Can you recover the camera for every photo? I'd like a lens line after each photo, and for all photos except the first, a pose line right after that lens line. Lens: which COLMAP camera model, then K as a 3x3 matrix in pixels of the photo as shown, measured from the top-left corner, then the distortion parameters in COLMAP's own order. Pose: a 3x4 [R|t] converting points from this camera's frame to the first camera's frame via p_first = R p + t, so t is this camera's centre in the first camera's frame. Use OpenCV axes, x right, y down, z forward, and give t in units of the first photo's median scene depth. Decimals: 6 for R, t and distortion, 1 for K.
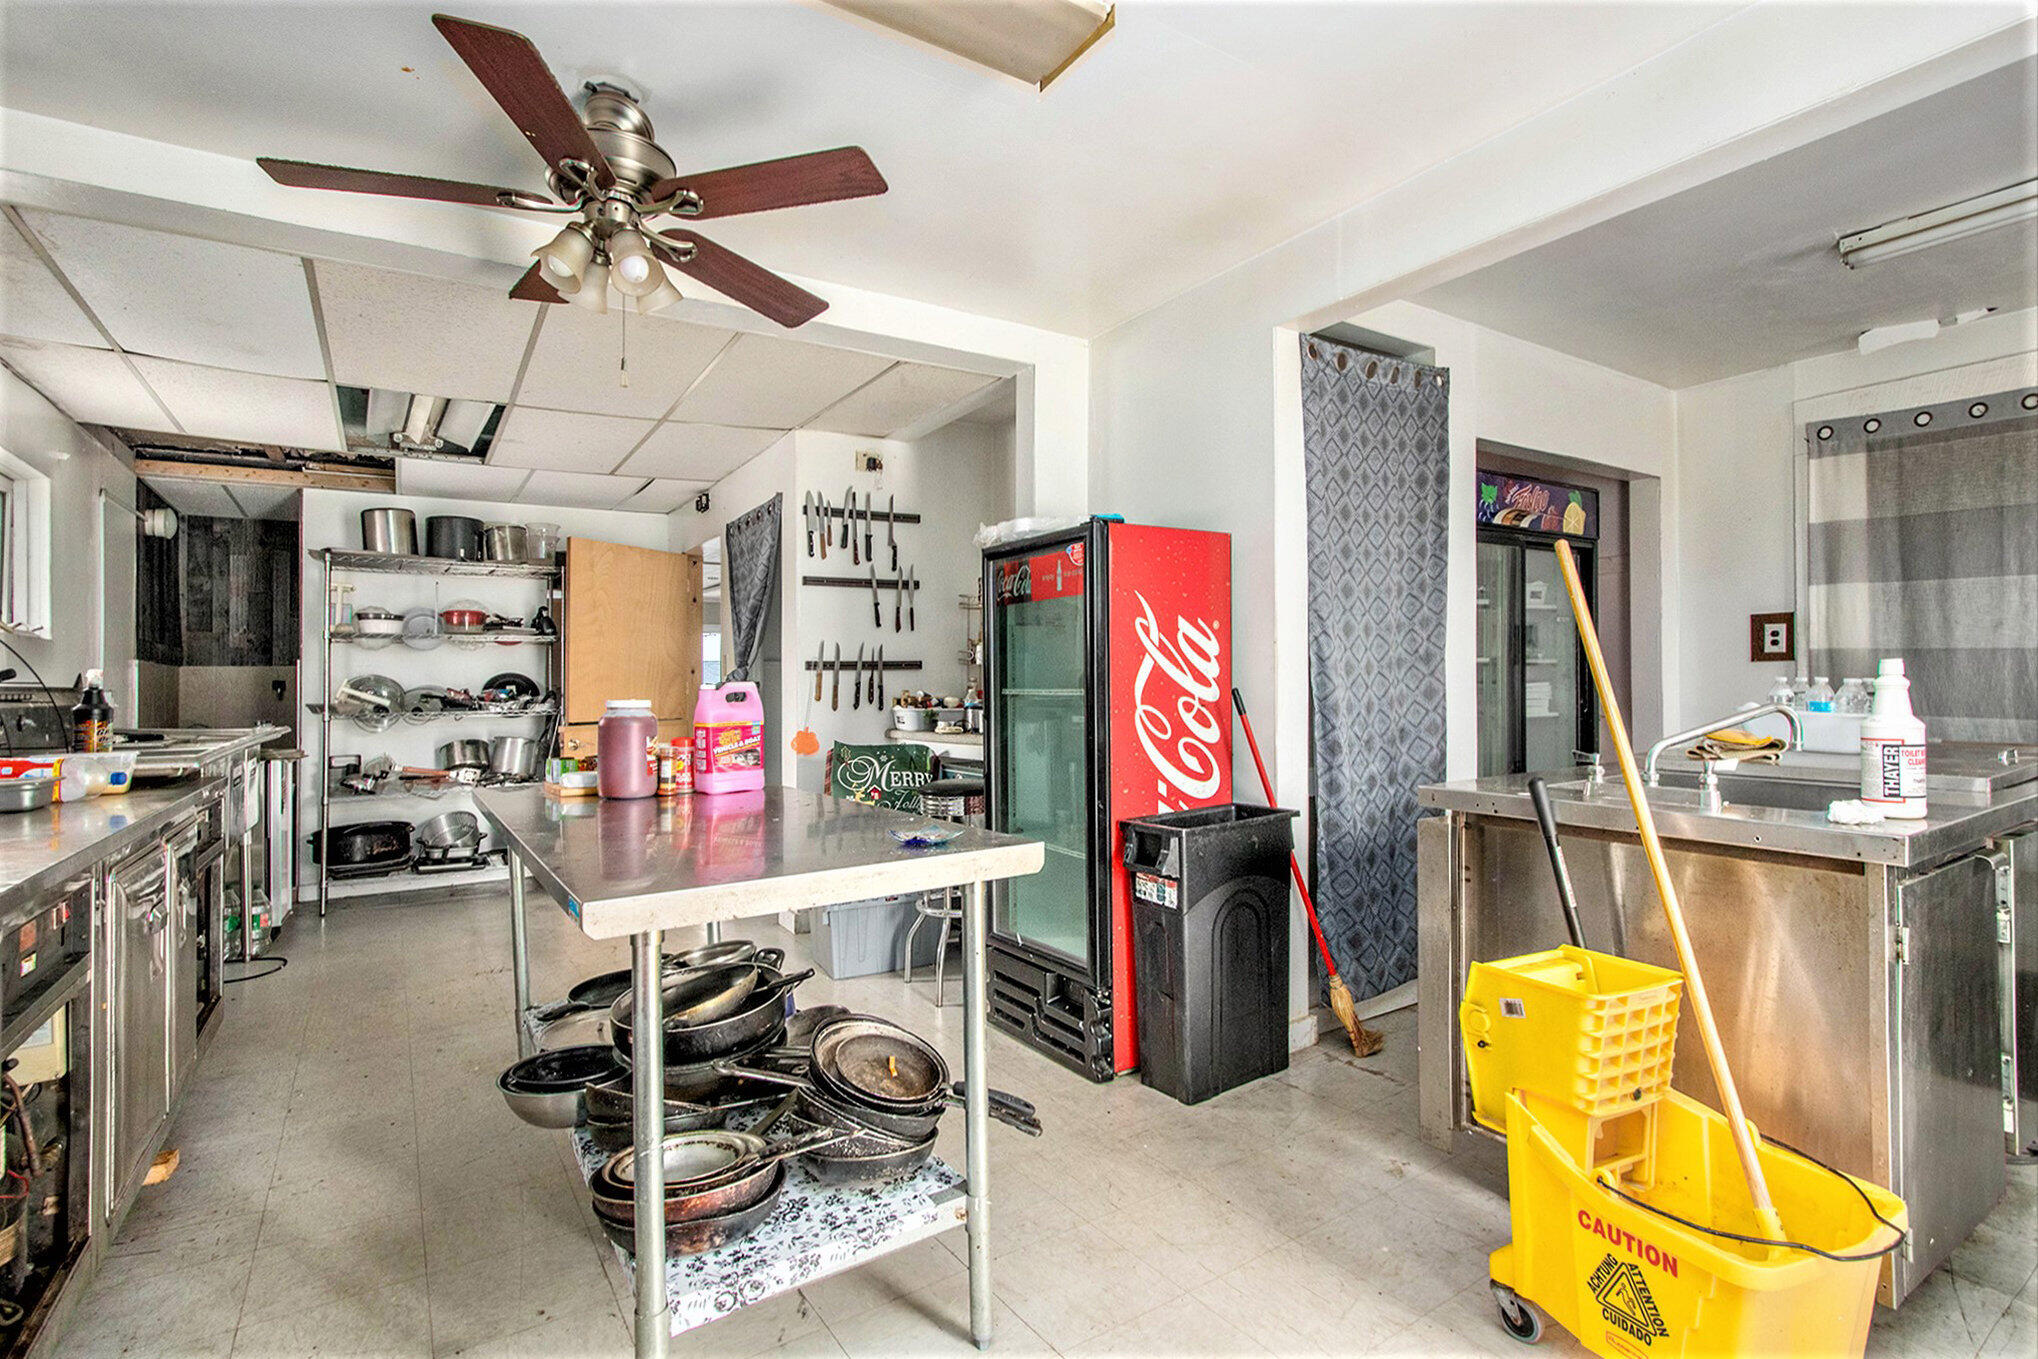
lens RADIAL K [[974.9, 0, 1027.1], [0, 974.9, 675.9], [0, 0, 1]] dist [-0.012583, -0.000678]
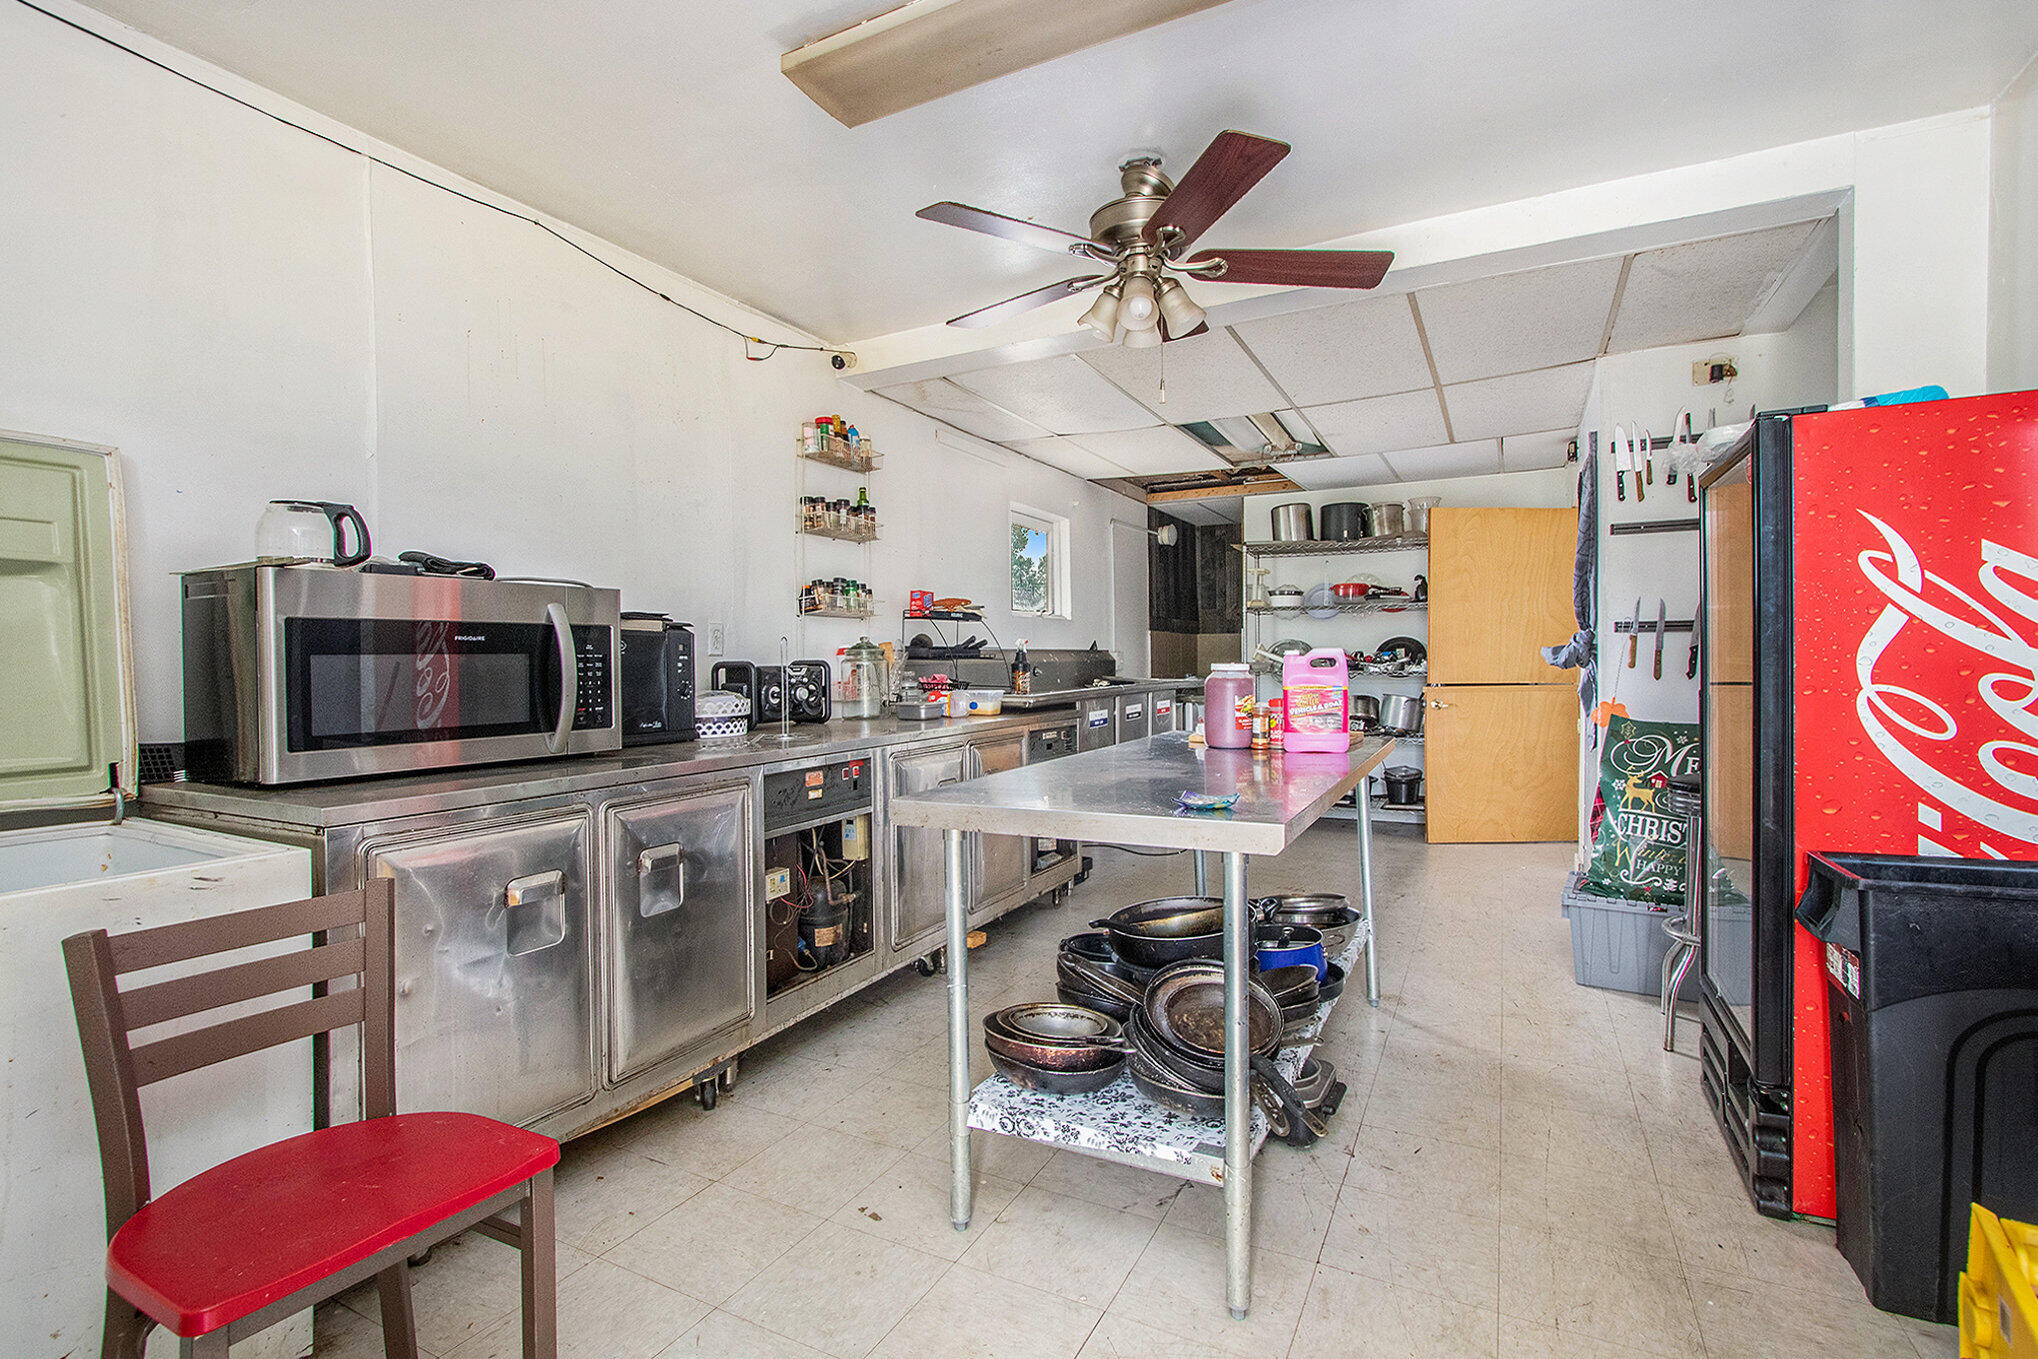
lens RADIAL K [[950.7, 0, 1025.3], [0, 950.7, 666.4], [0, 0, 1]] dist [-0.014599, 0.002476]
pose [[0.486394, 0.018404, -0.873546, 0.283287], [0.008878, 0.999622, 0.026004, -0.002270], [0.873695, -0.020403, 0.486047, 0.143996]]
